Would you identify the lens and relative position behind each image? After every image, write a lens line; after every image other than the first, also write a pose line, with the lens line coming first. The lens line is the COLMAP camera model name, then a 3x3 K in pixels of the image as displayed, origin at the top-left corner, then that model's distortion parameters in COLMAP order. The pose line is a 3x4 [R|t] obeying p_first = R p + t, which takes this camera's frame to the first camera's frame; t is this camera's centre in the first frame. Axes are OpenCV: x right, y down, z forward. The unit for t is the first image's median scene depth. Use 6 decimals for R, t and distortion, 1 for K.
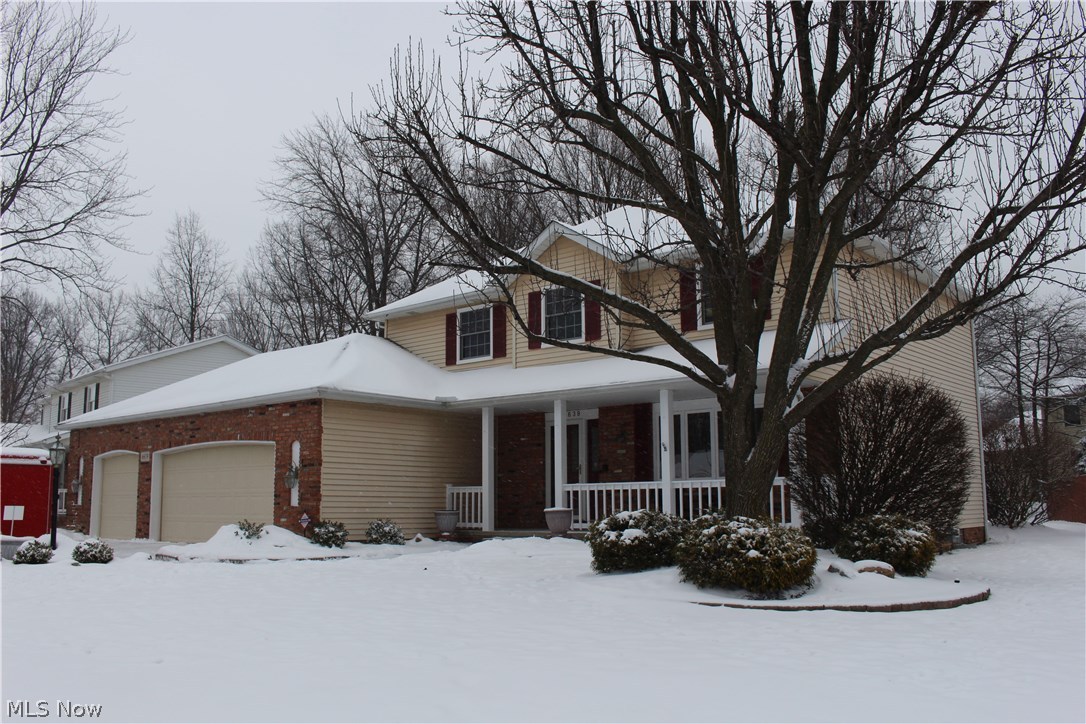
lens RADIAL K [[956.2, 0, 539.6], [0, 956.2, 365.1], [0, 0, 1]] dist [-0.135731, 0.031585]
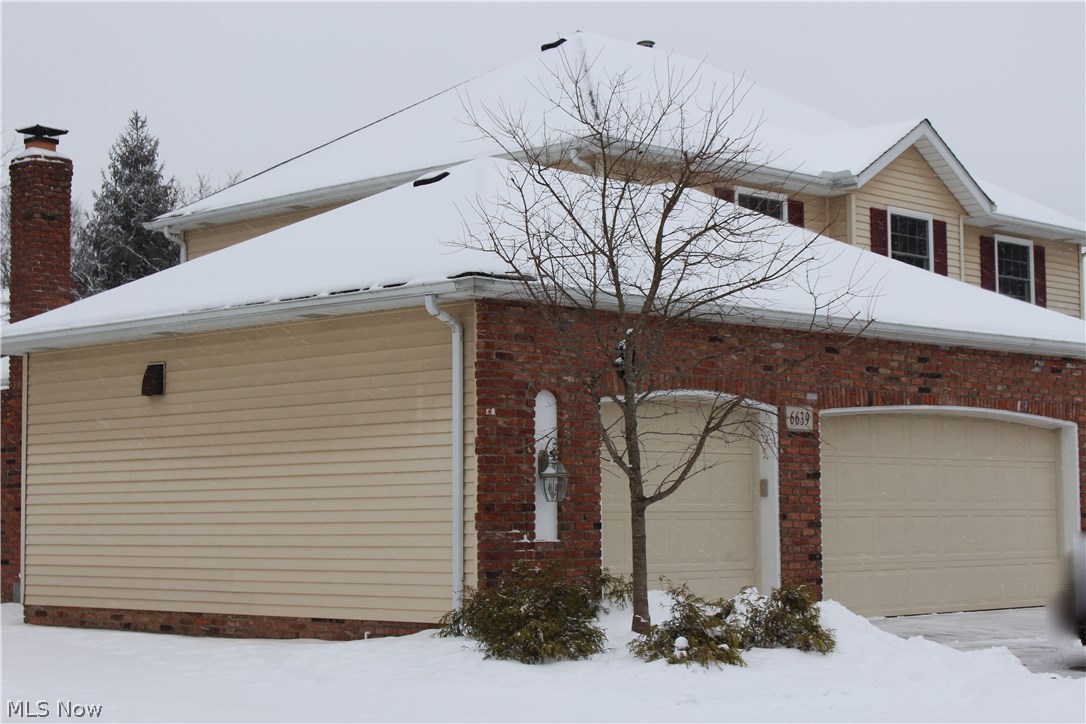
lens RADIAL K [[2019.4, 0, 541.6], [0, 2019.4, 360.4], [0, 0, 1]] dist [0.133710, 0.000000]
pose [[0.061962, 0.089690, 0.994040, -1.474377], [-0.136241, 0.987392, -0.080597, 0.179257], [-0.988736, -0.130435, 0.073400, 1.176699]]
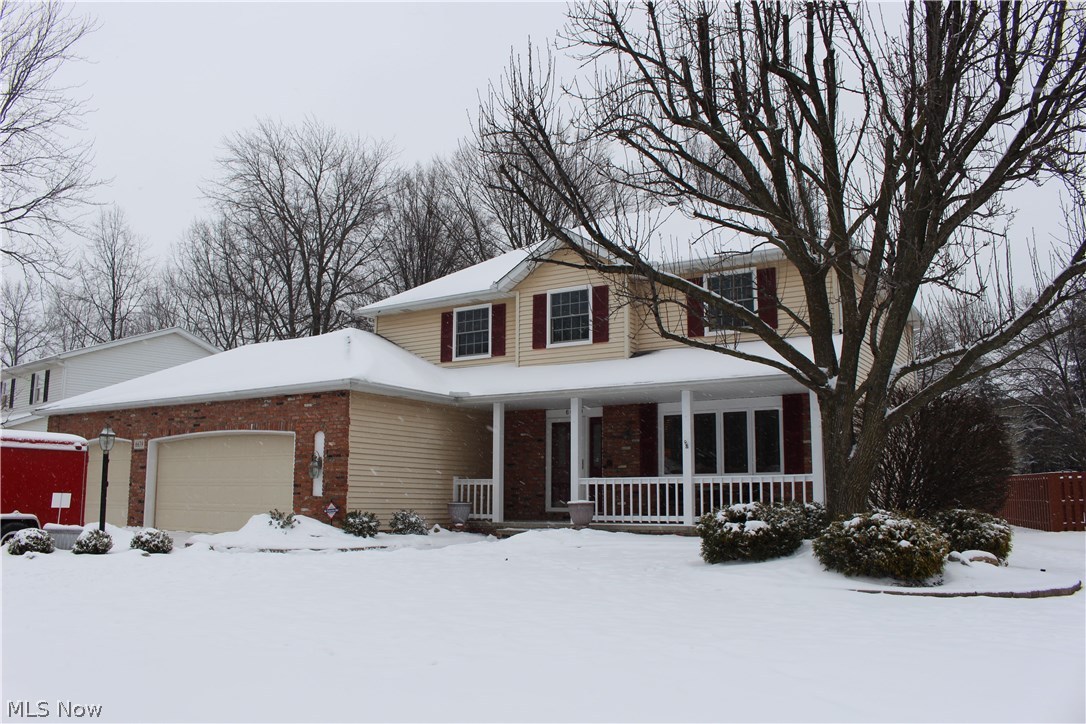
lens RADIAL K [[890.5, 0, 522.3], [0, 890.5, 364.5], [0, 0, 1]] dist [-0.129086, 0.059012]
pose [[0.992704, 0.030736, 0.116593, -0.143281], [-0.030233, 0.999524, -0.006084, 0.007124], [-0.116724, 0.002514, 0.993161, 0.034349]]
